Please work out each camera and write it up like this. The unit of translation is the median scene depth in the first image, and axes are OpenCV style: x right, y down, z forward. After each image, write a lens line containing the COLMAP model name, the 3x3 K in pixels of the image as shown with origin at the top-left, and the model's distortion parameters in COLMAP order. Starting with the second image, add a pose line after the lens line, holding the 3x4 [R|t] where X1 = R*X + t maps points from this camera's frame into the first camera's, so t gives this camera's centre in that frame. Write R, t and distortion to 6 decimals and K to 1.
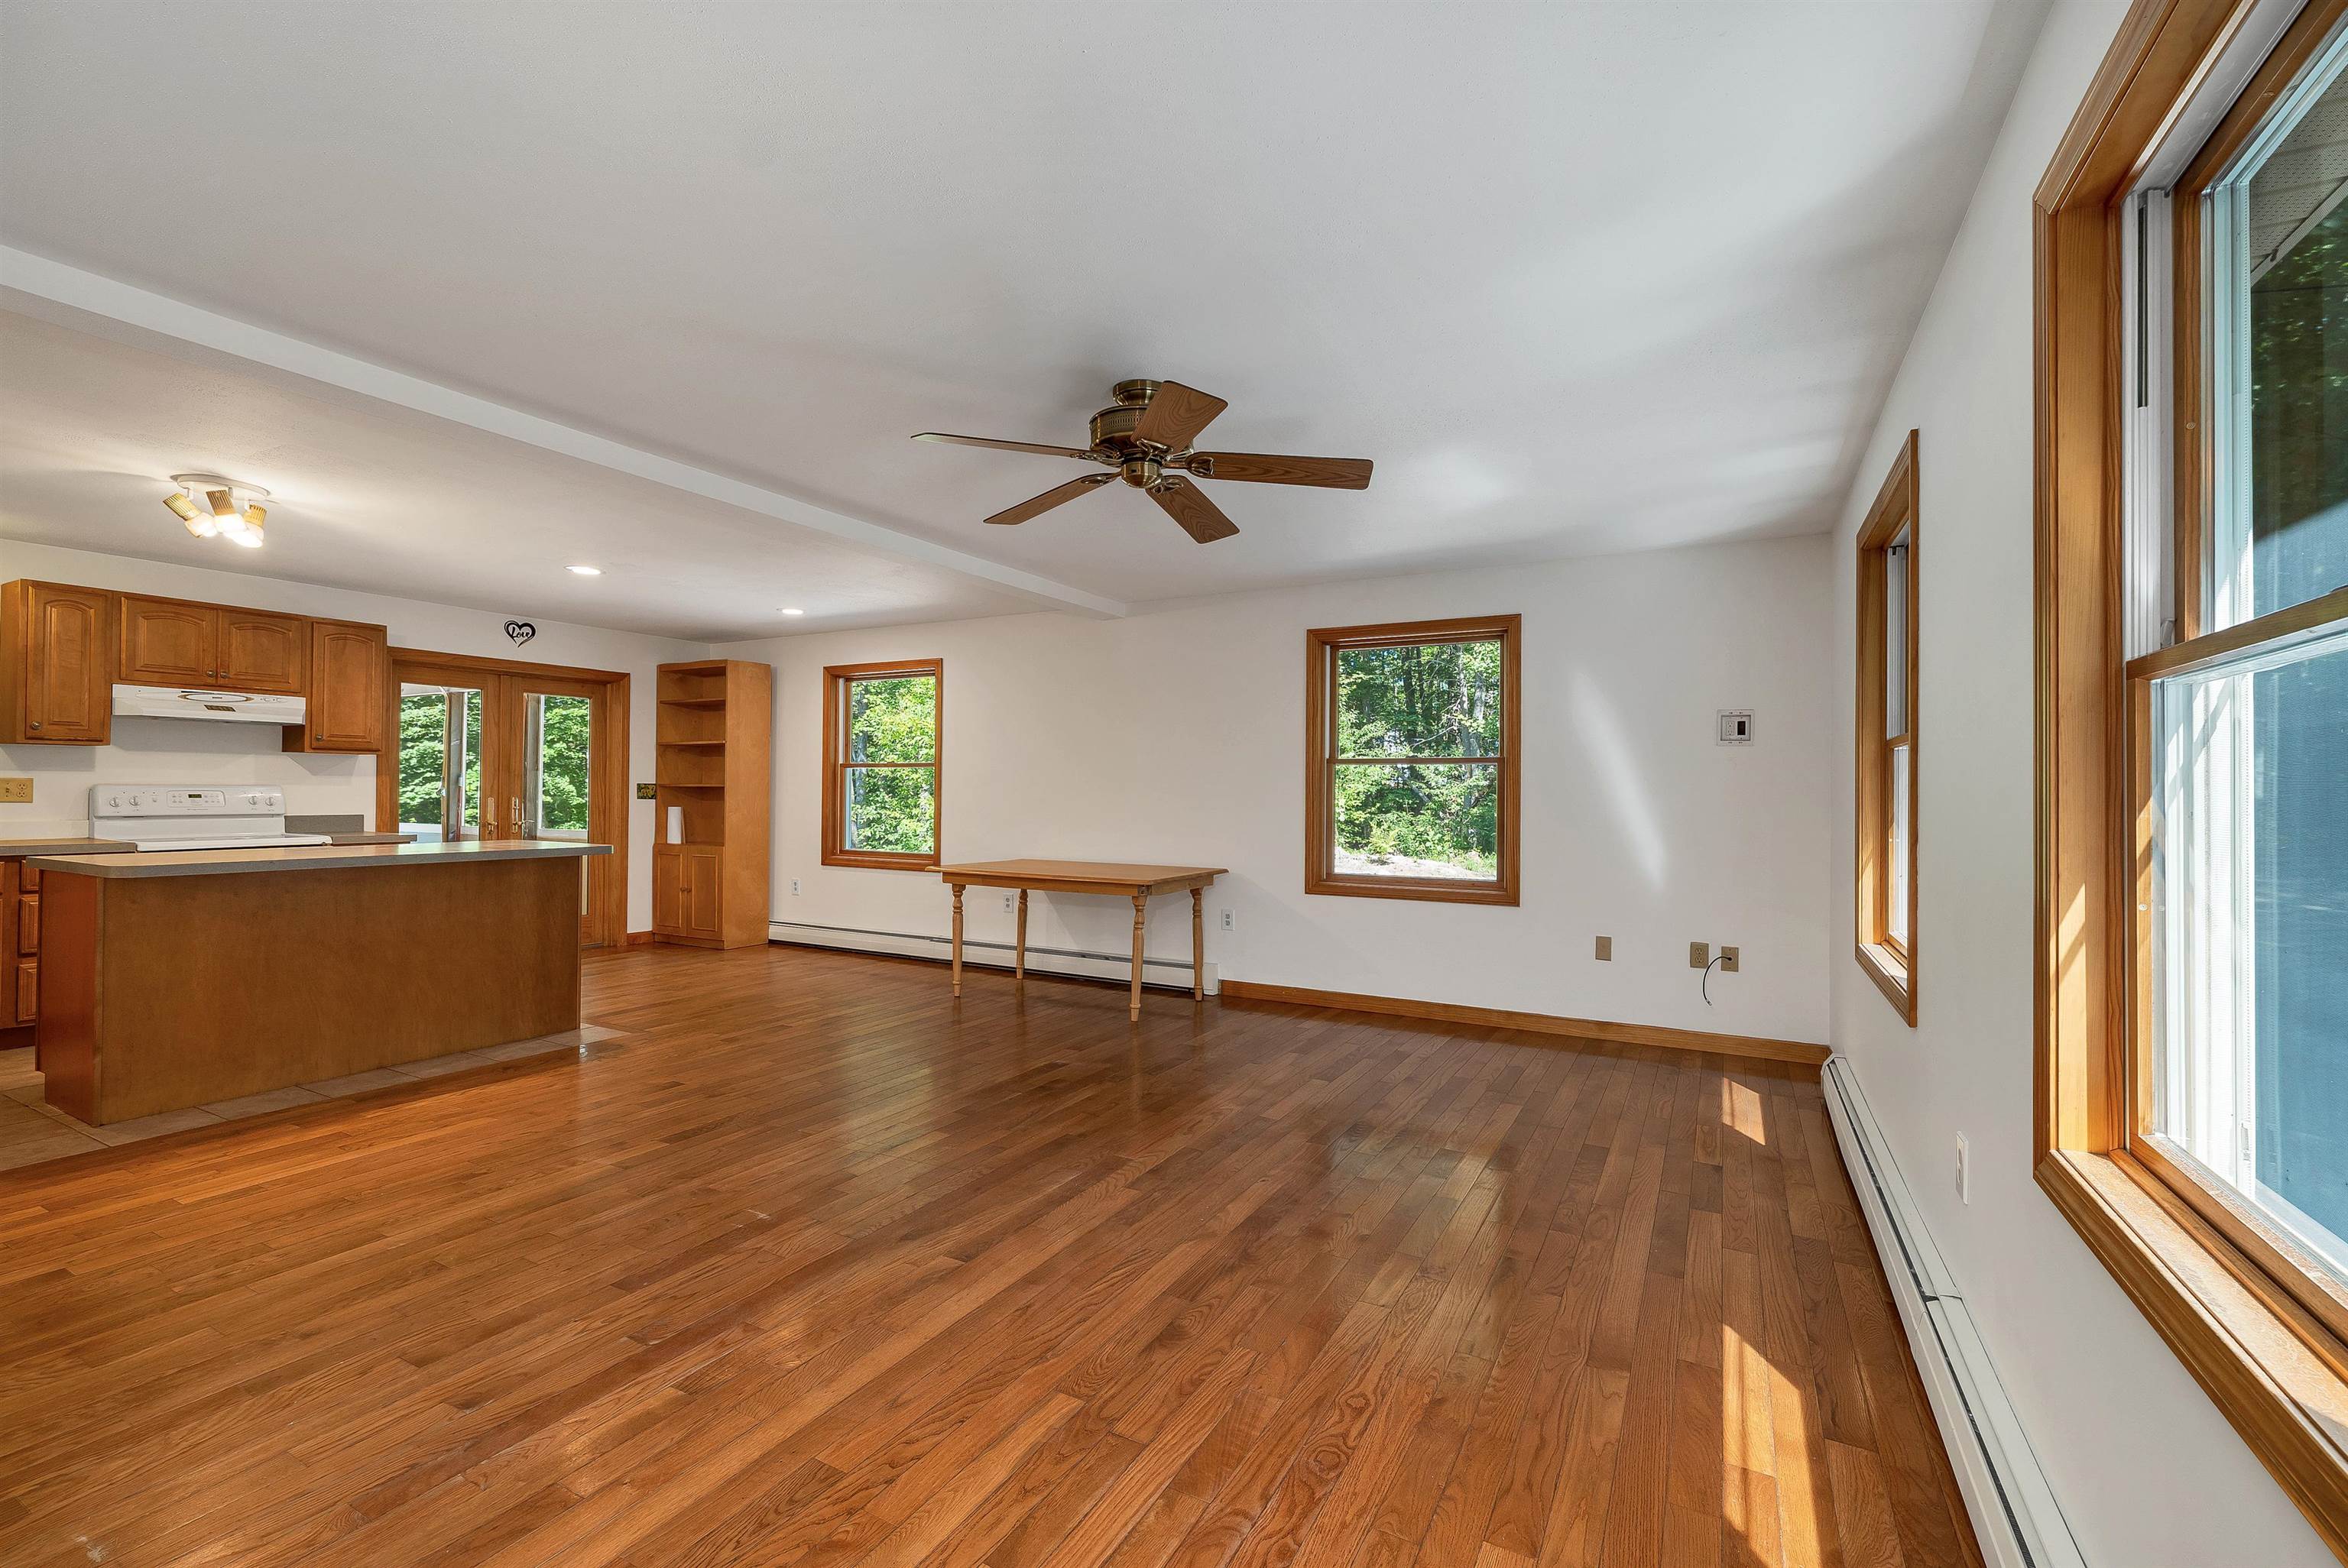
lens RADIAL K [[993.7, 0, 1181.9], [0, 993.7, 788.3], [0, 0, 1]] dist [0.000142, 0.000273]
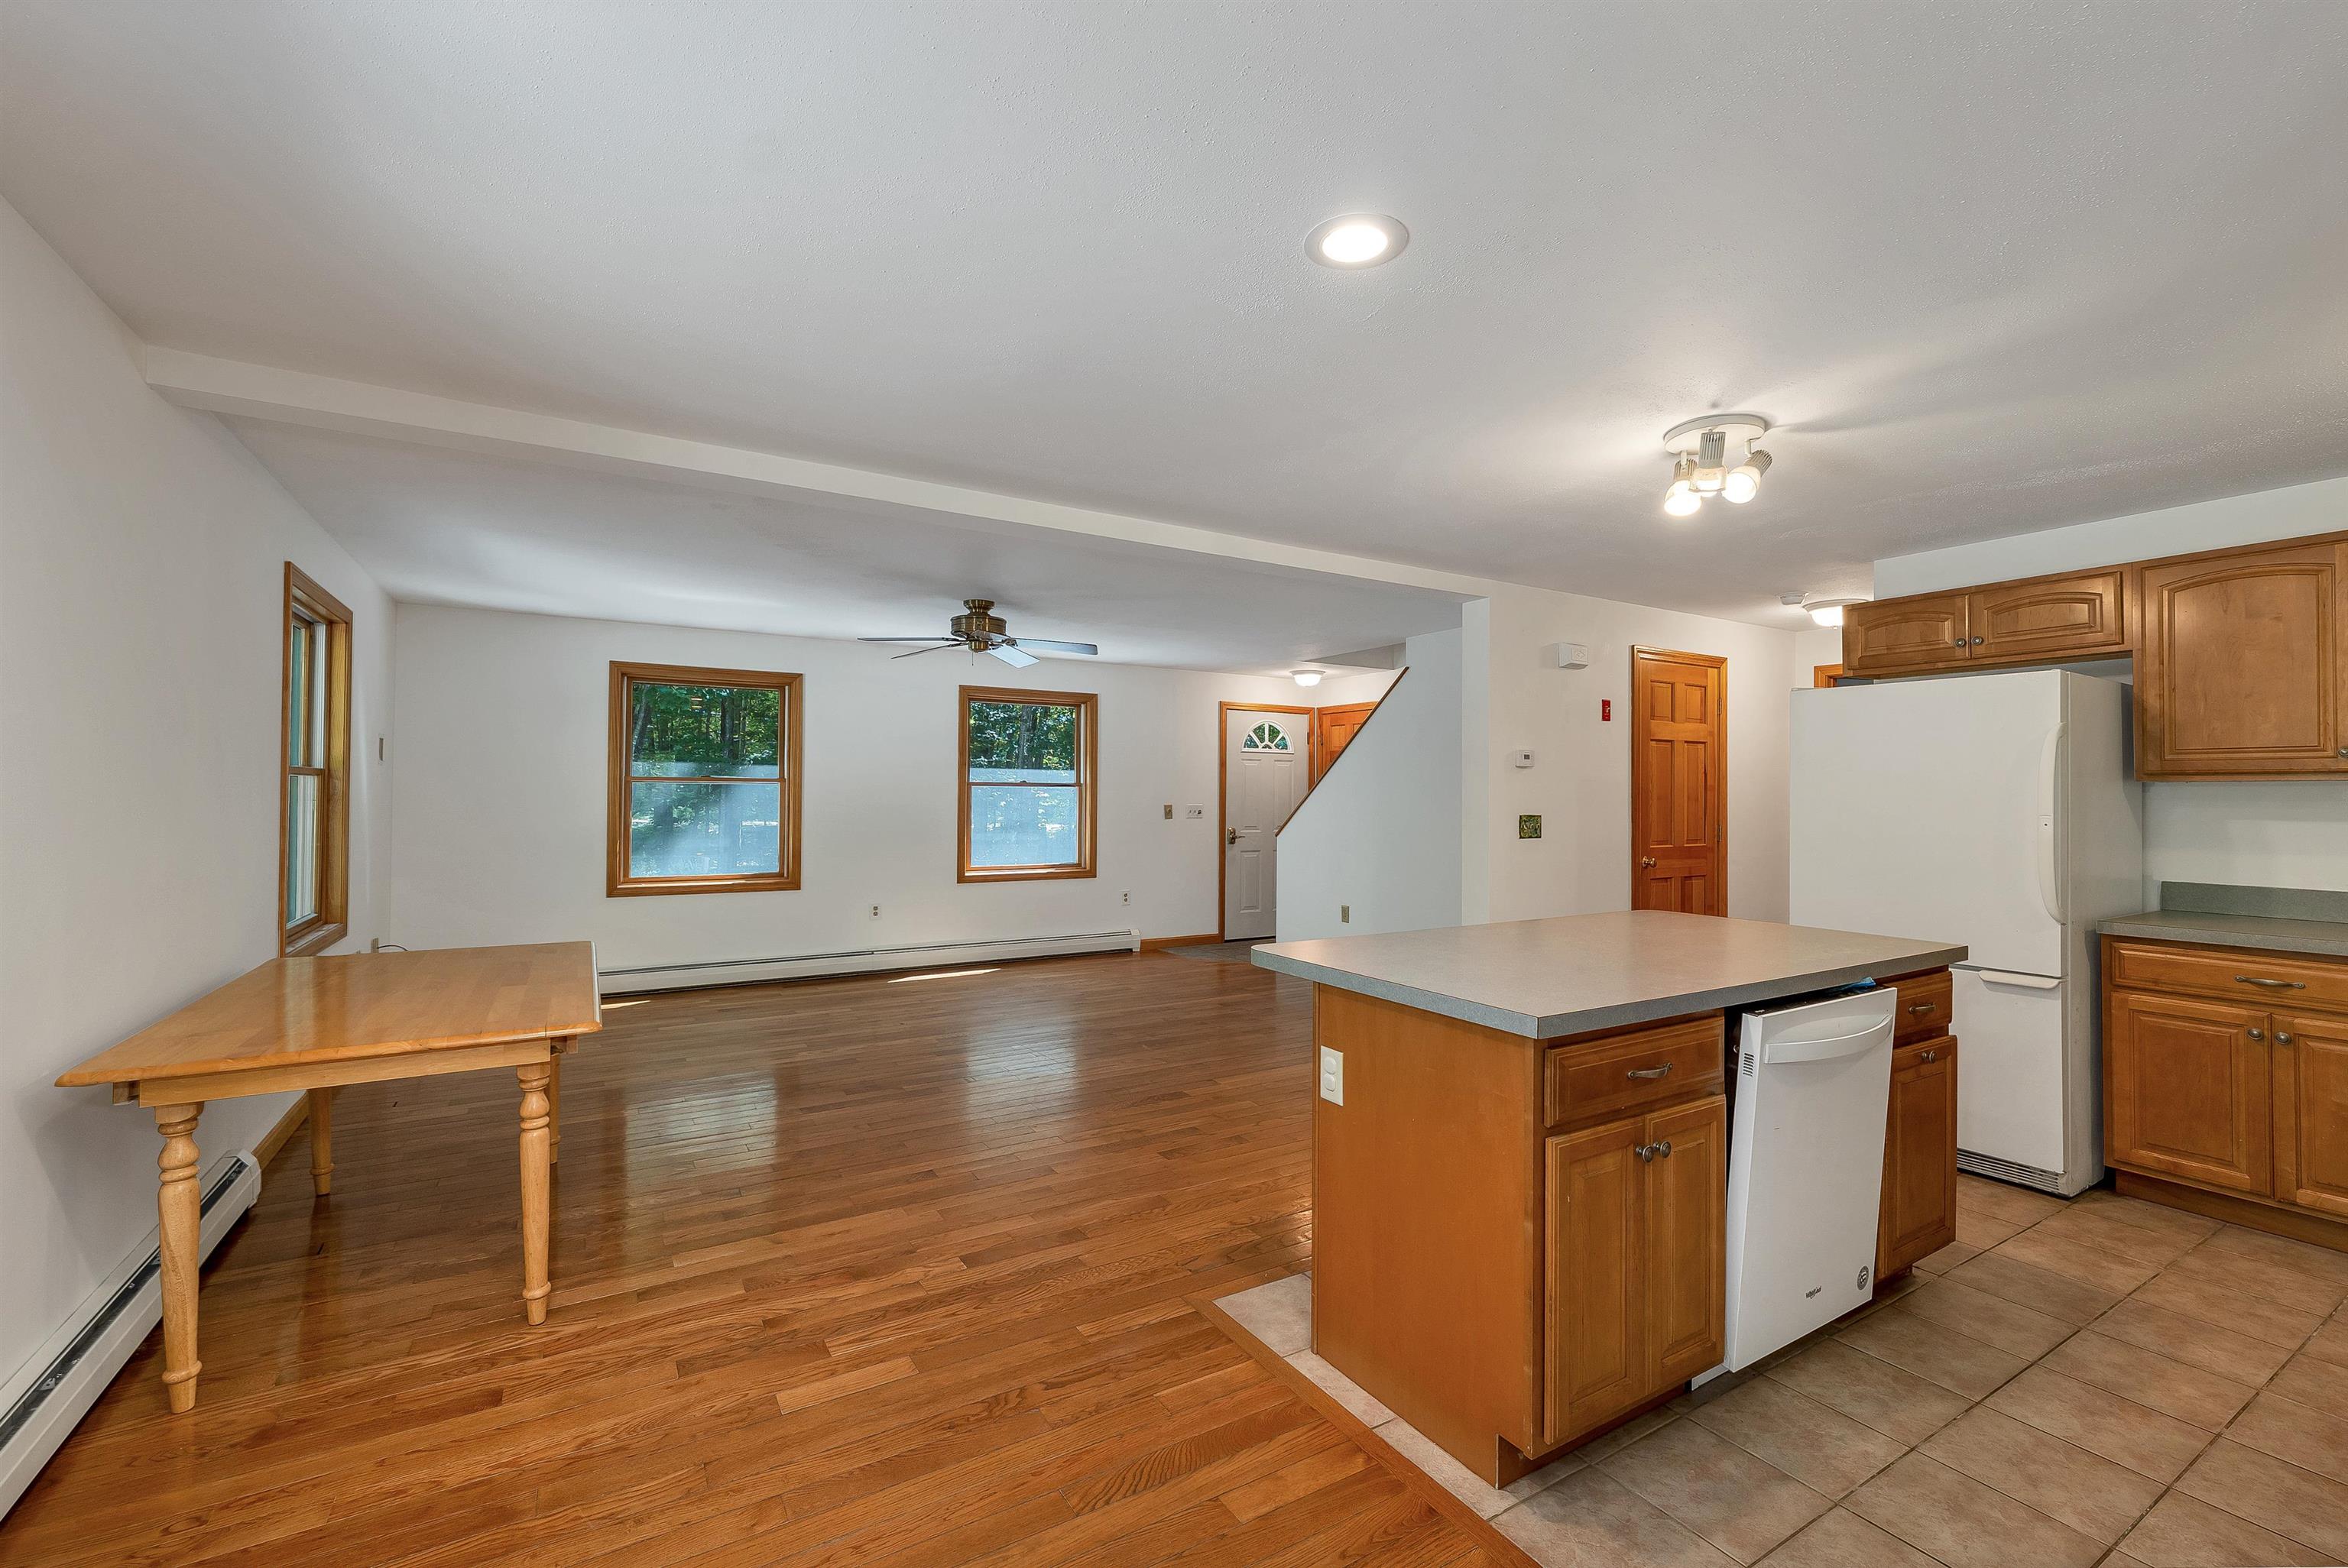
lens RADIAL K [[993.7, 0, 1174.7], [0, 993.7, 780.4], [0, 0, 1]] dist [0.000142, 0.000273]
pose [[-0.860381, -0.008242, 0.509585, -0.727212], [-0.016900, 0.999781, -0.012364, -0.020898], [-0.509372, -0.019249, -0.860331, 1.337153]]
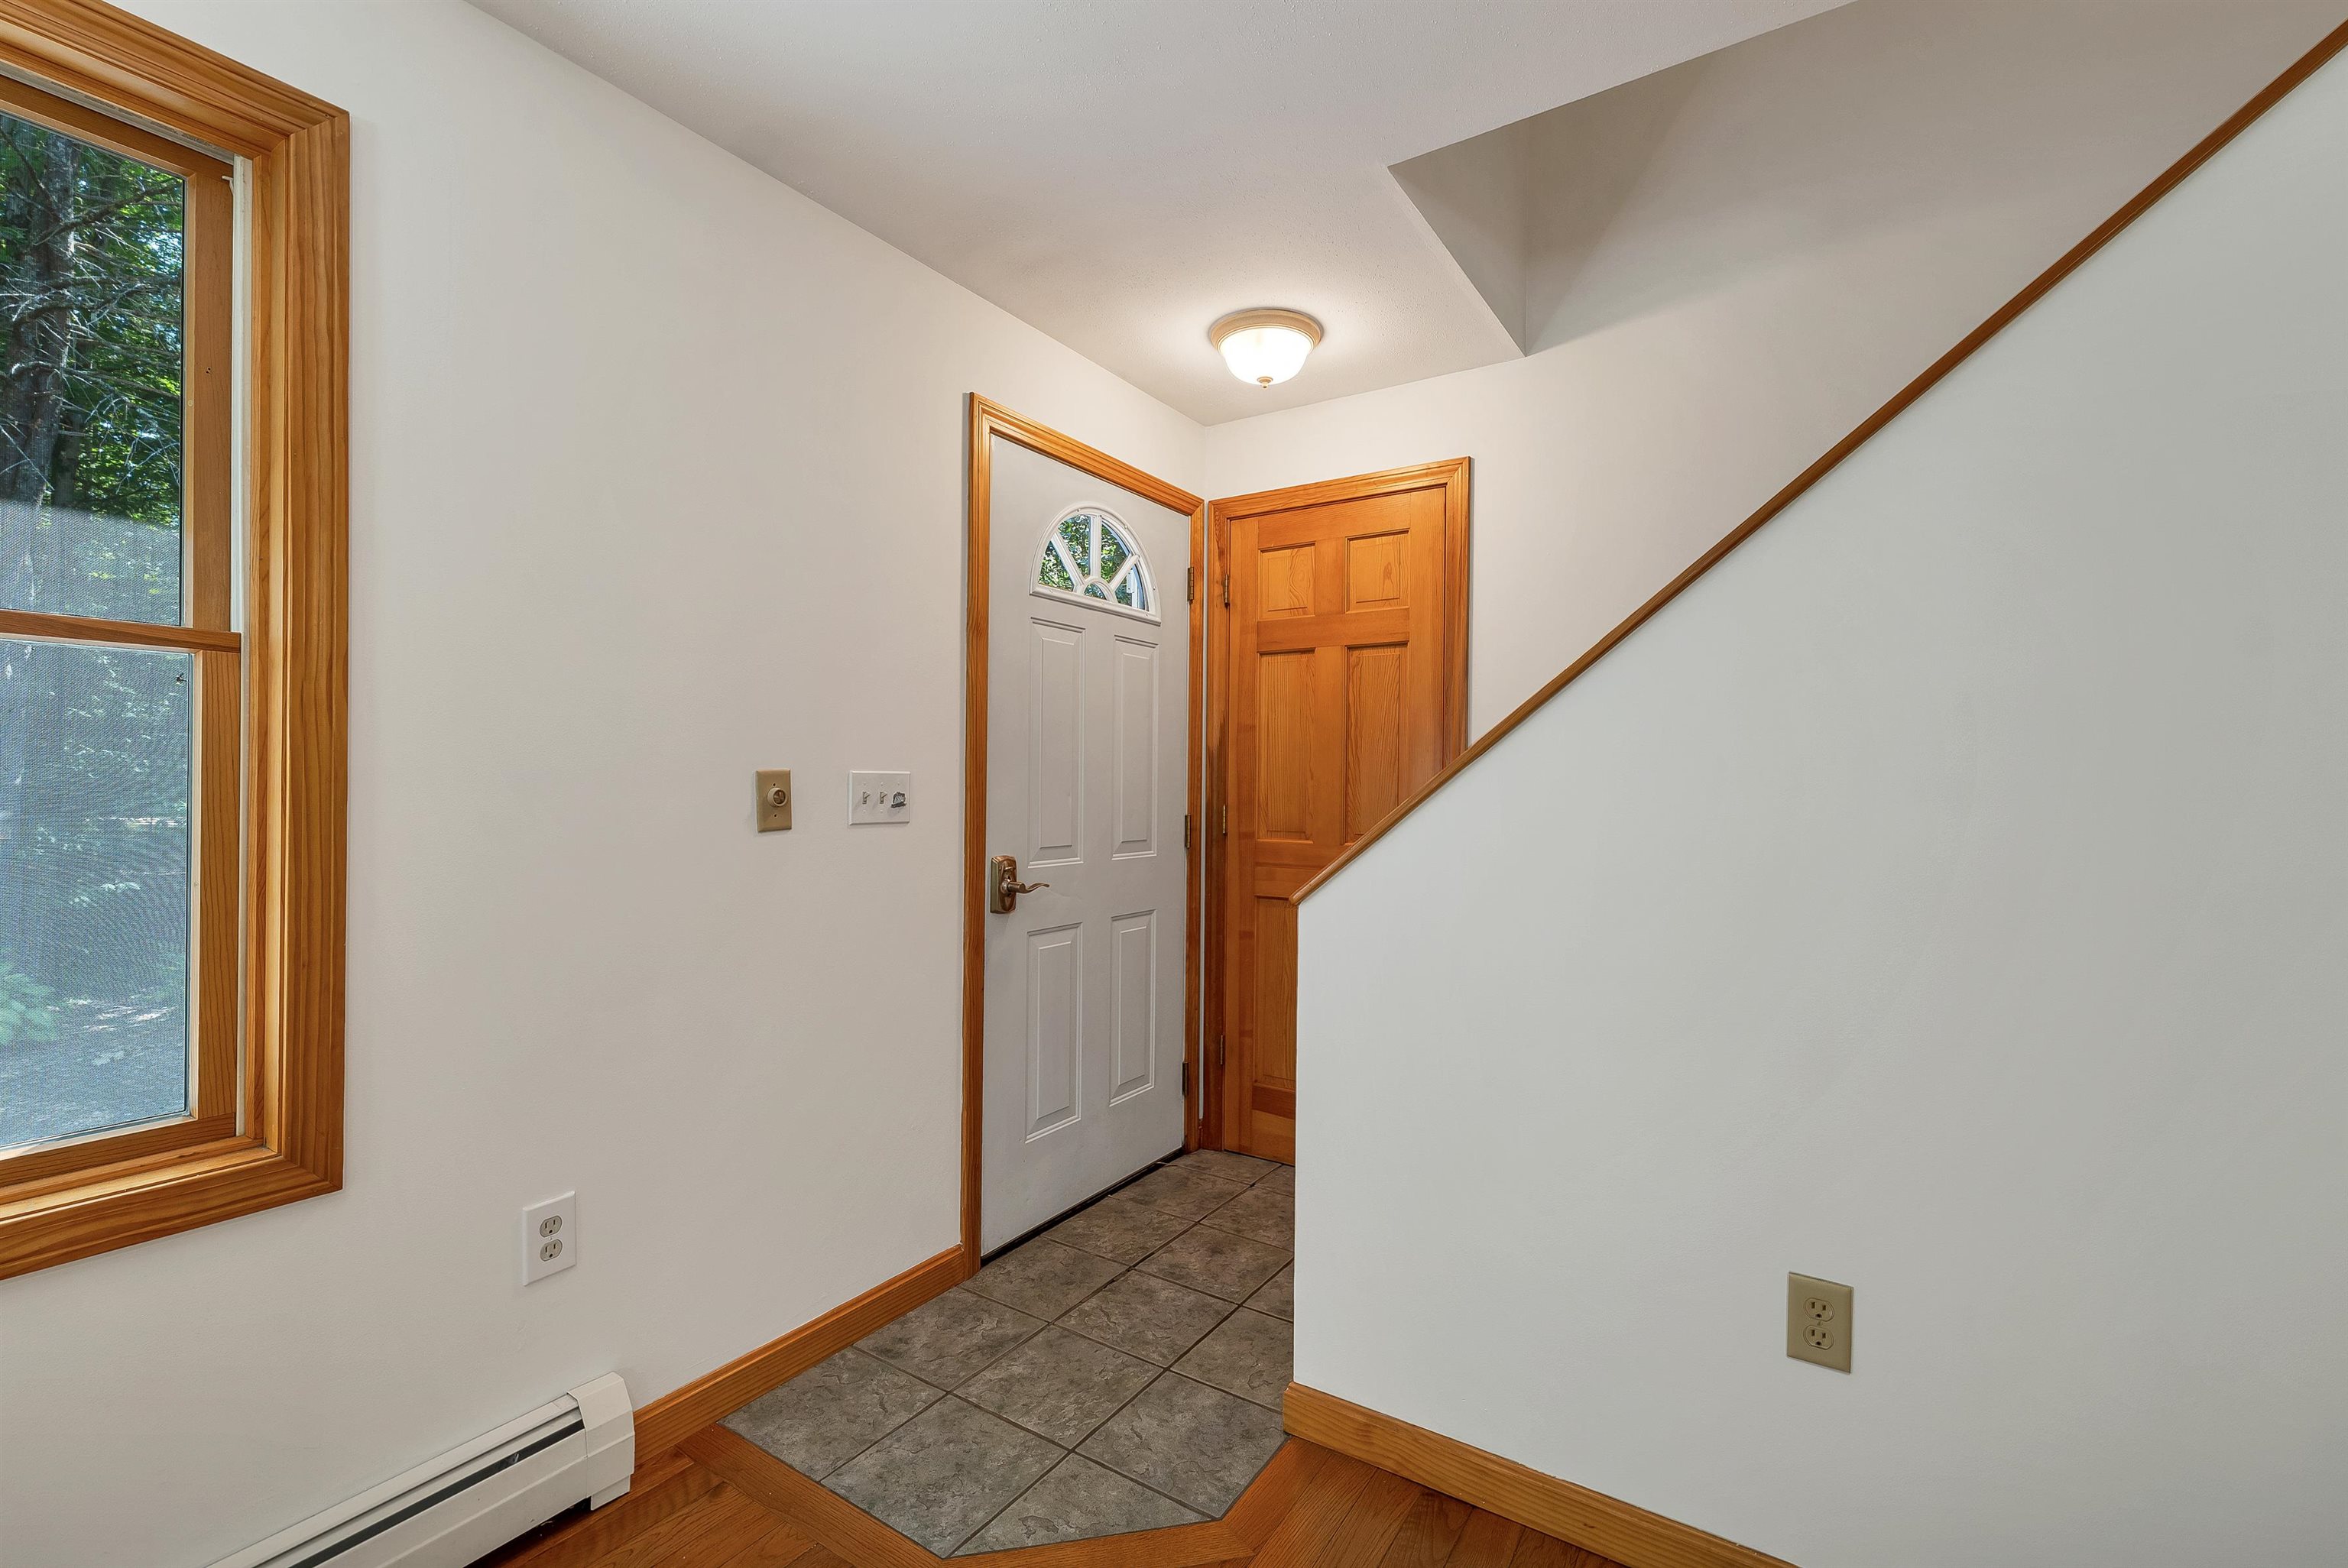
lens RADIAL K [[993.7, 0, 1178.1], [0, 993.7, 775.4], [0, 0, 1]] dist [0.000142, 0.000273]
pose [[-0.996202, -0.012785, 0.086132, -0.100293], [-0.014081, 0.999796, -0.014459, 0.004123], [-0.085929, -0.015617, -0.996179, 0.338211]]
